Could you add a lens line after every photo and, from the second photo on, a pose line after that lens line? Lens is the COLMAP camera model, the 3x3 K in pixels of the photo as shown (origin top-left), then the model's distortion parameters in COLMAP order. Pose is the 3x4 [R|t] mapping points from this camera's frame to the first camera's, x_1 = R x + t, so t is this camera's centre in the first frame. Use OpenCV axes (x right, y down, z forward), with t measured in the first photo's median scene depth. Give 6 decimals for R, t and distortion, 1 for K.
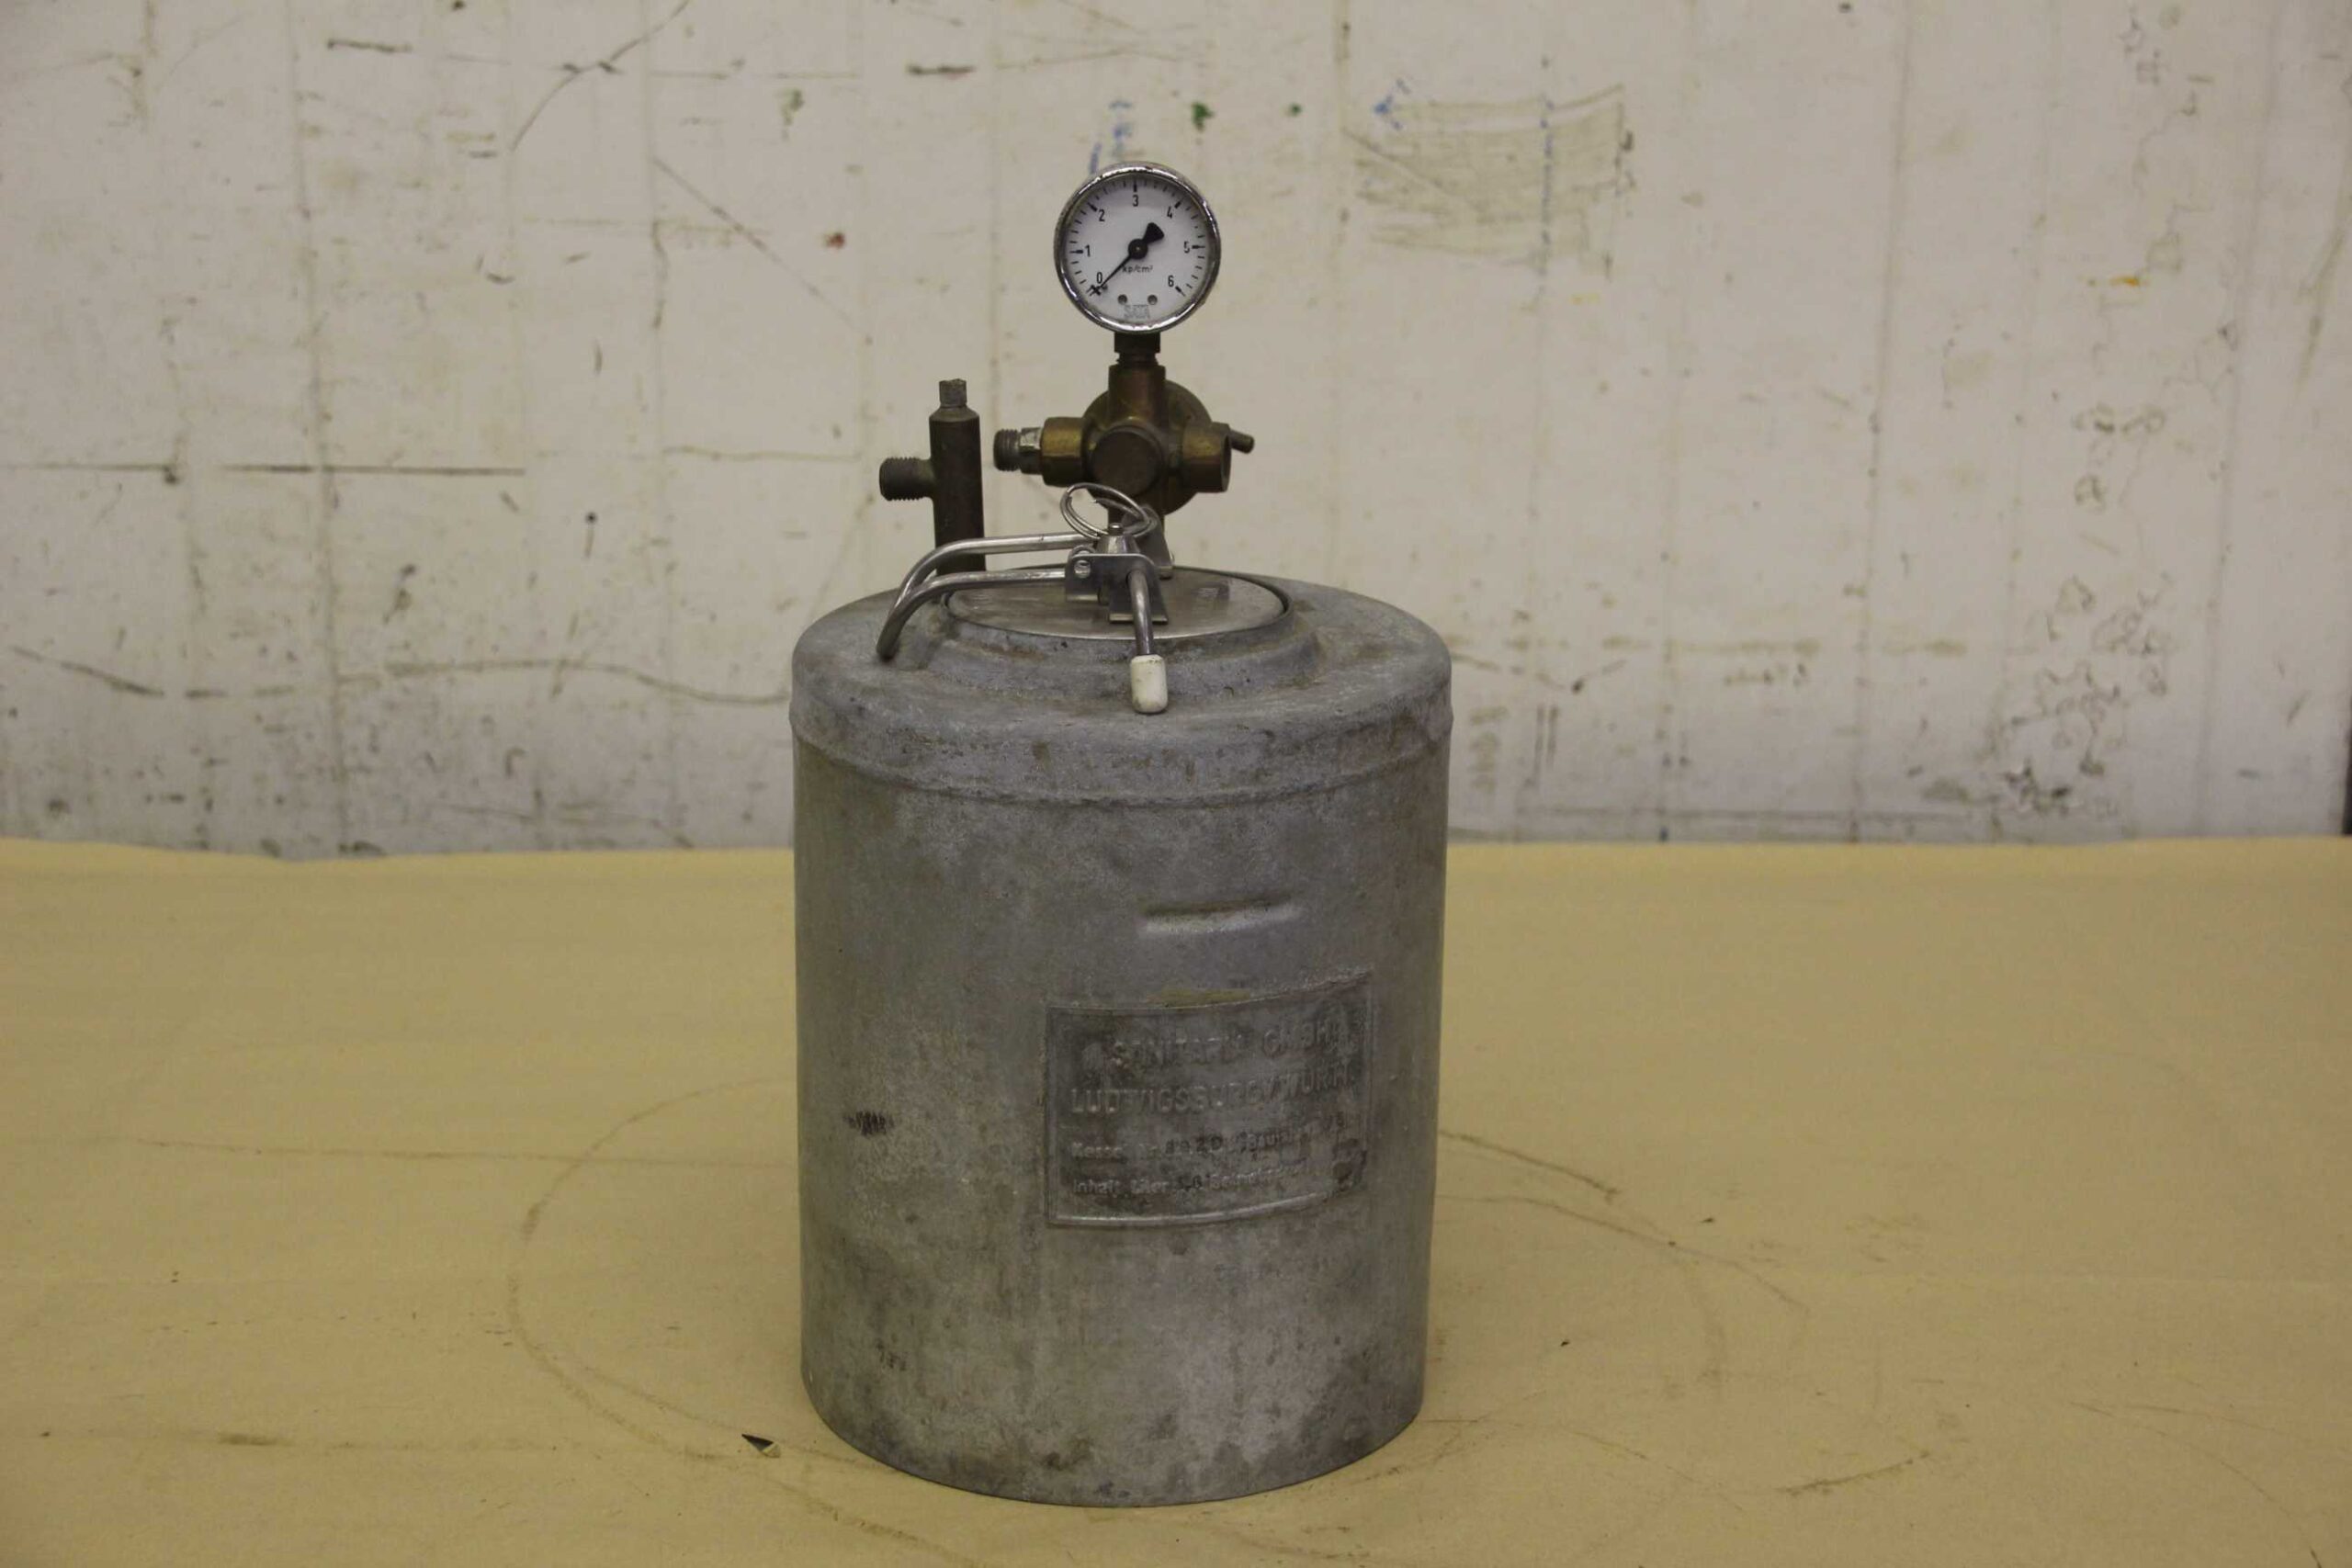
lens RADIAL K [[4039.0, 0, 1121.2], [0, 4039.0, 793.7], [0, 0, 1]] dist [0.192272, 1.054606]
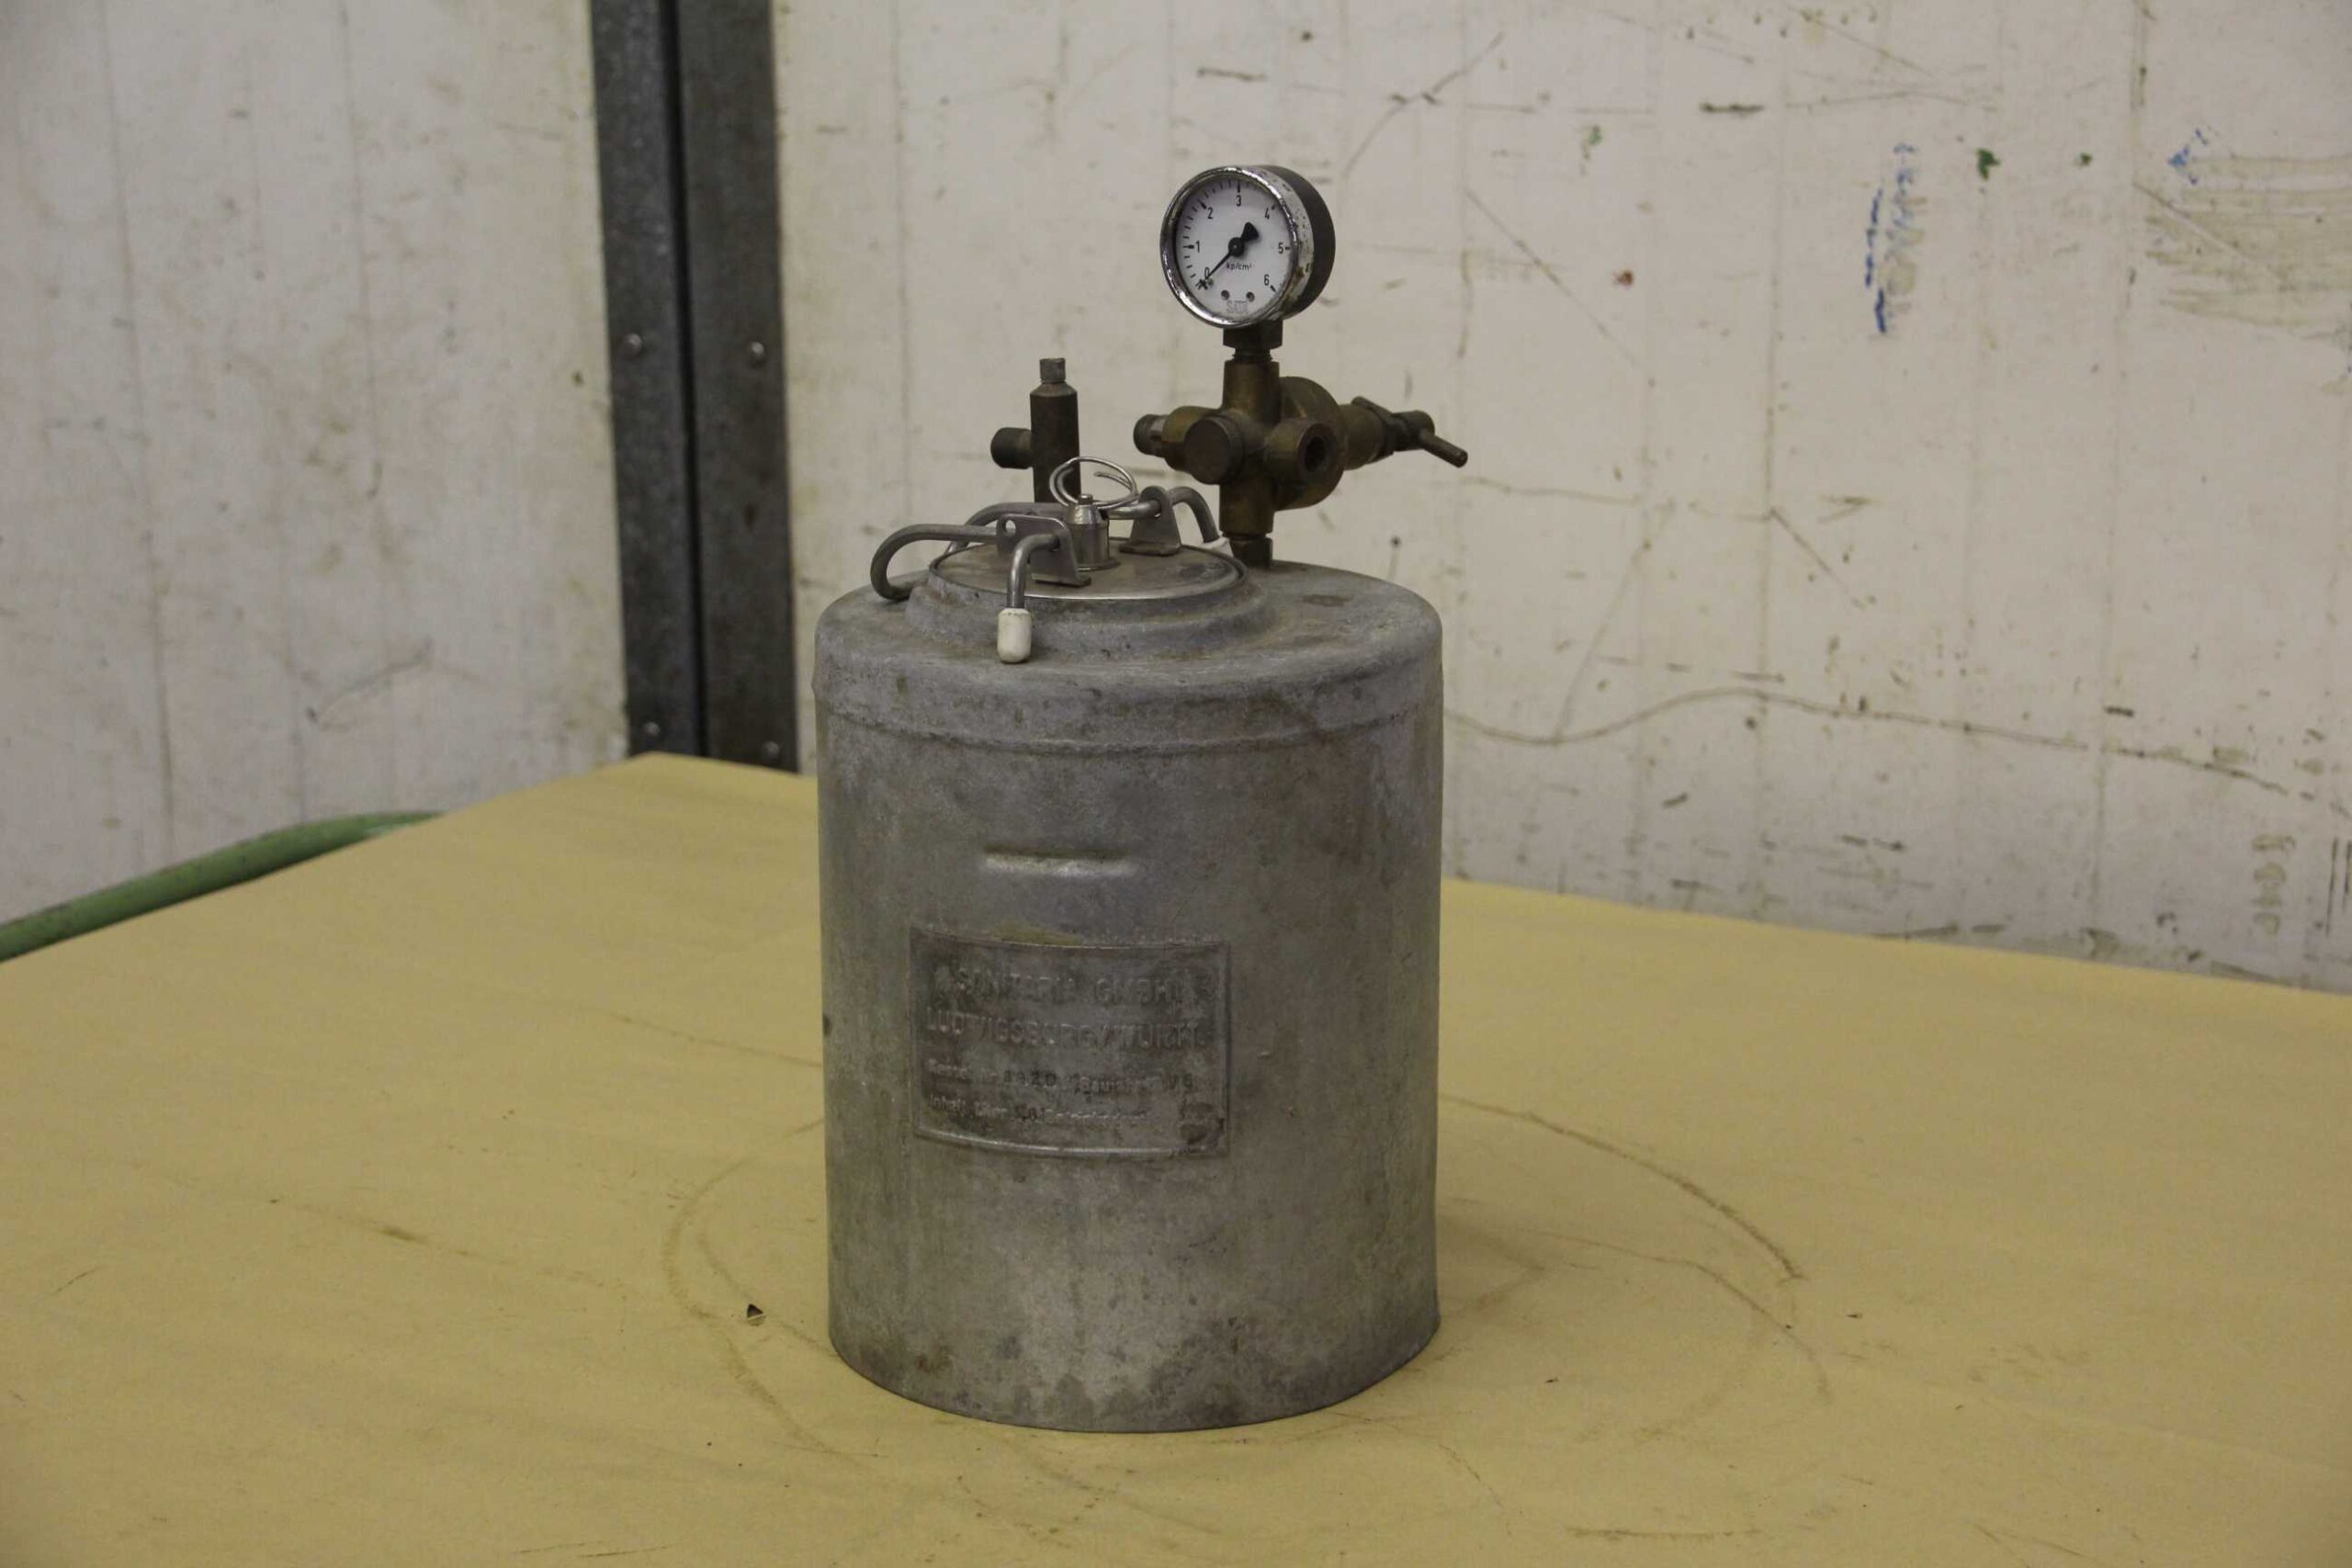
lens RADIAL K [[4560.7, 0, 1110.5], [0, 4560.7, 784.7], [0, 0, 1]] dist [0.305653, 1.004596]
pose [[0.860773, 0.112857, -0.496320, 0.575734], [-0.134848, 0.990829, -0.008566, 0.017078], [0.490802, 0.074301, 0.868097, -0.028233]]
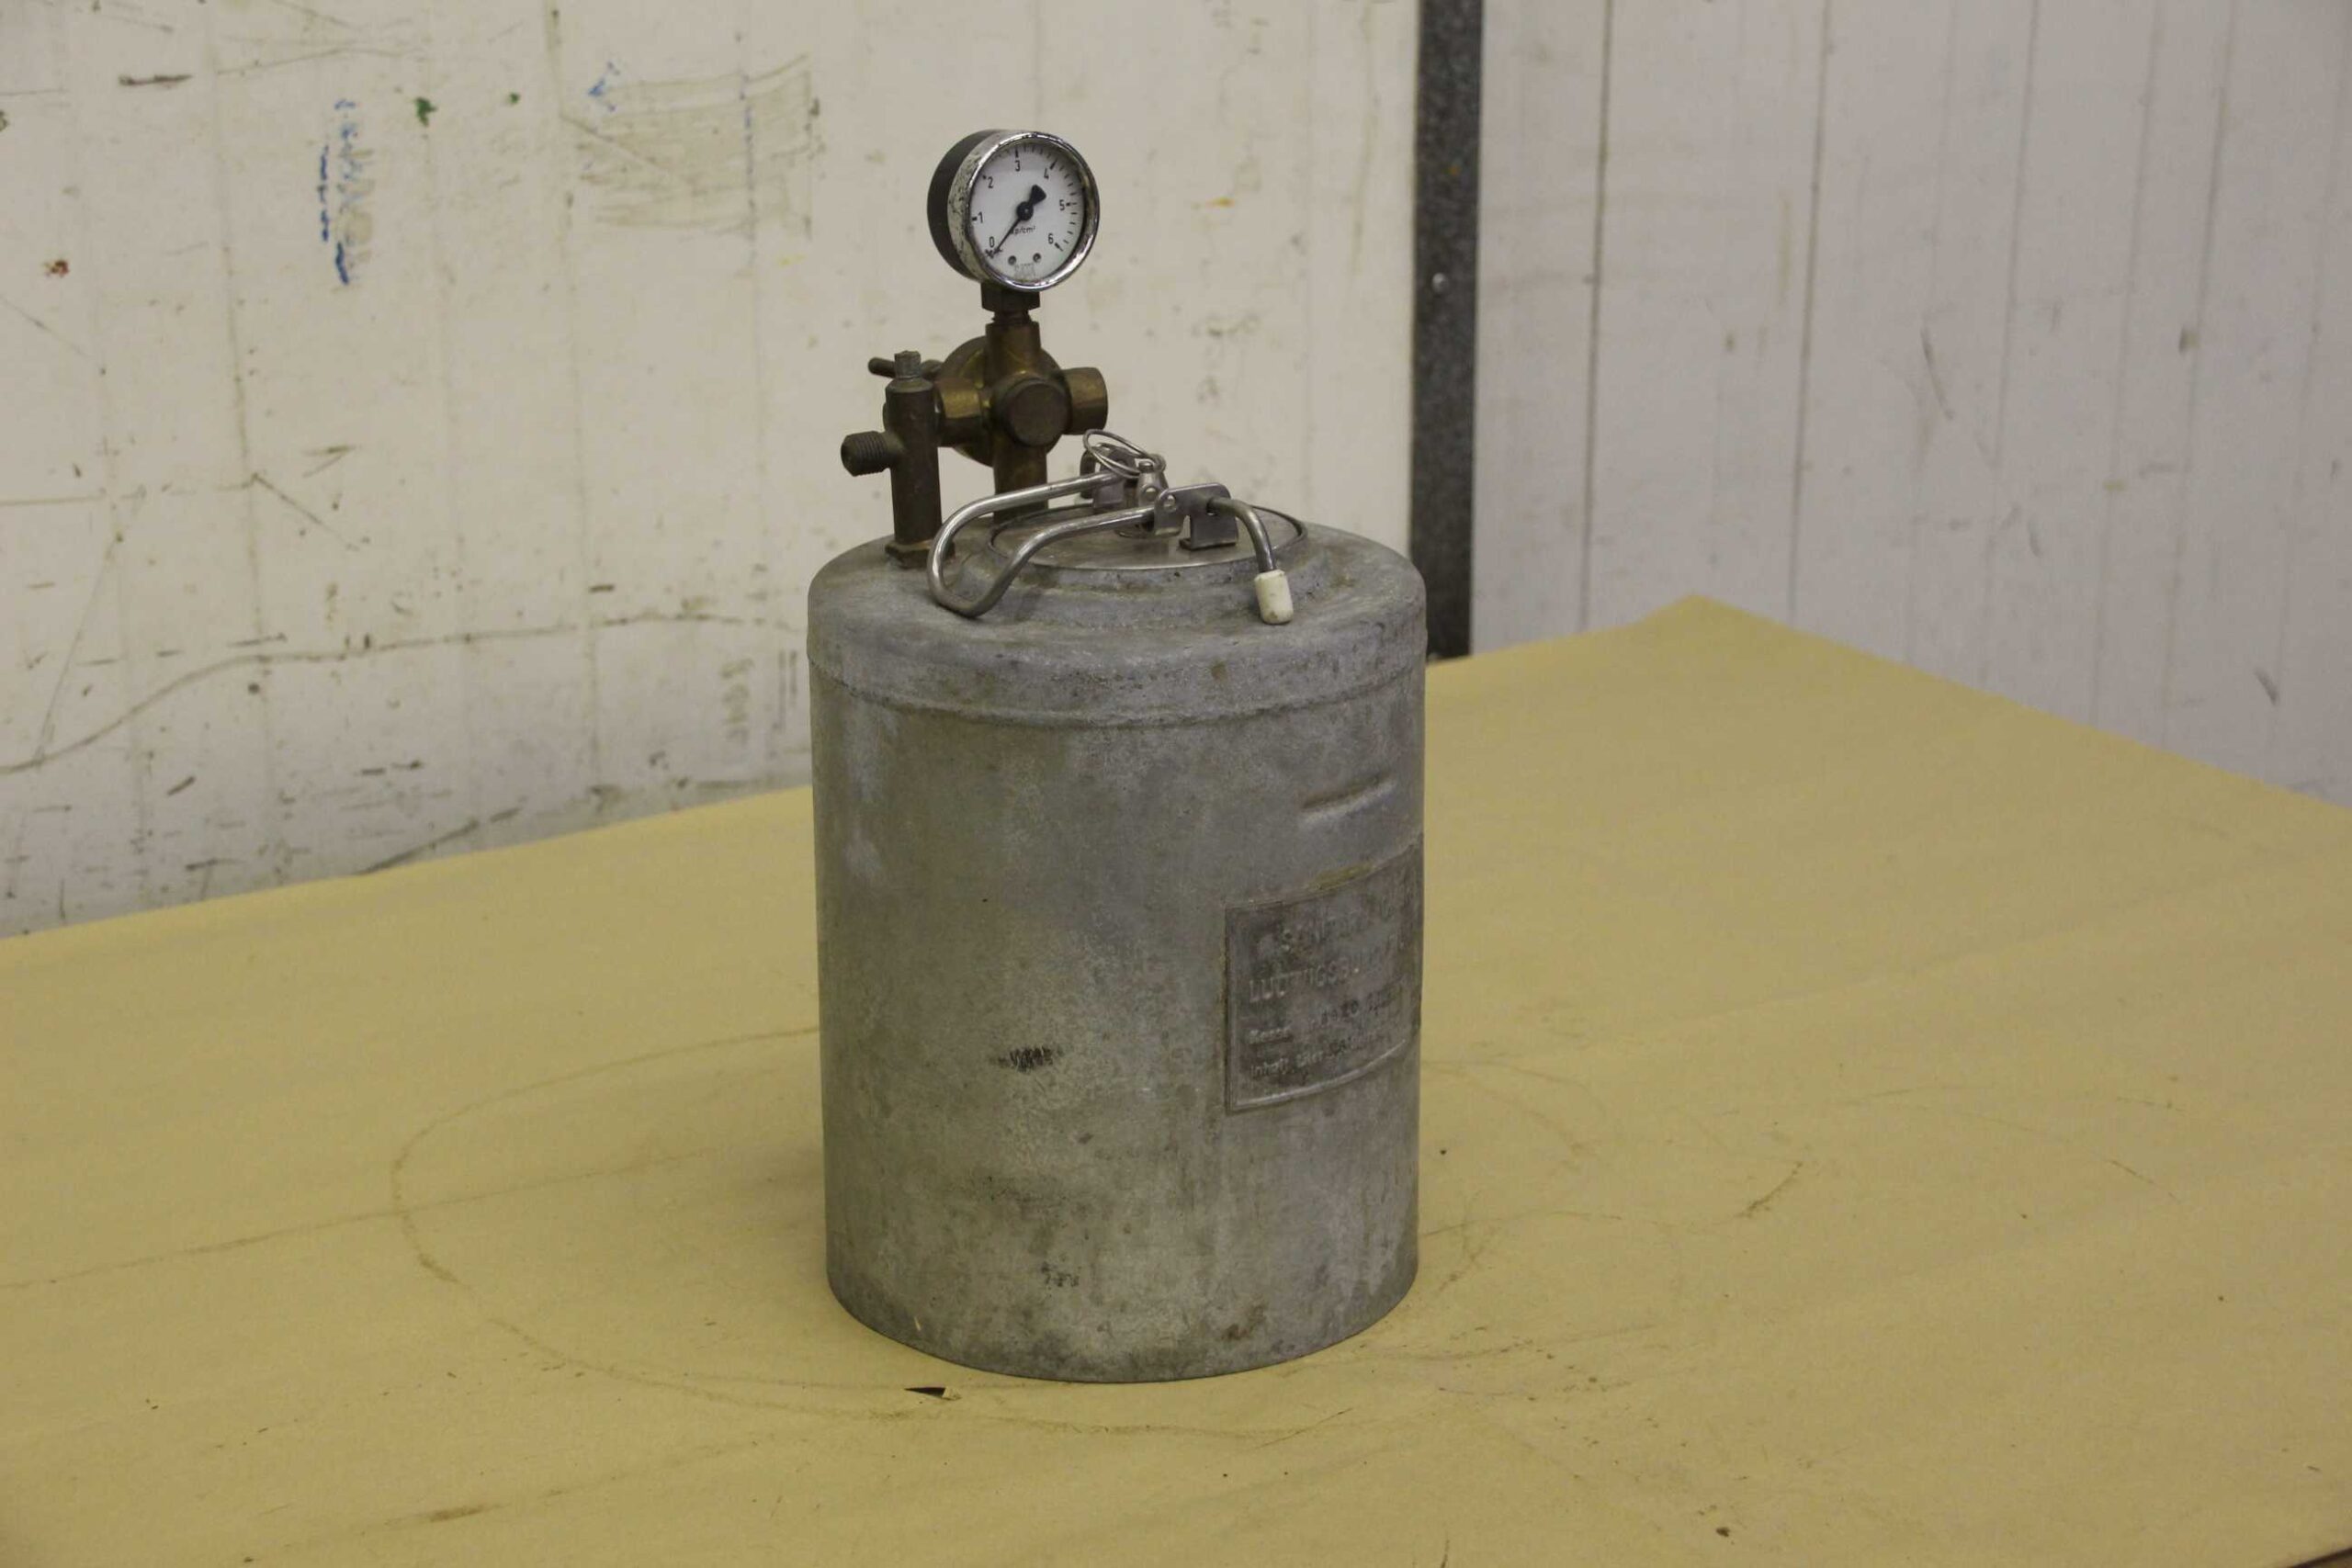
lens RADIAL K [[4039.0, 0, 1121.2], [0, 4039.0, 793.7], [0, 0, 1]] dist [0.192272, 1.054606]
pose [[0.854929, -0.164596, 0.491940, -0.520060], [0.163563, 0.985484, 0.045477, -0.028427], [-0.492284, 0.041583, 0.869441, 0.072545]]
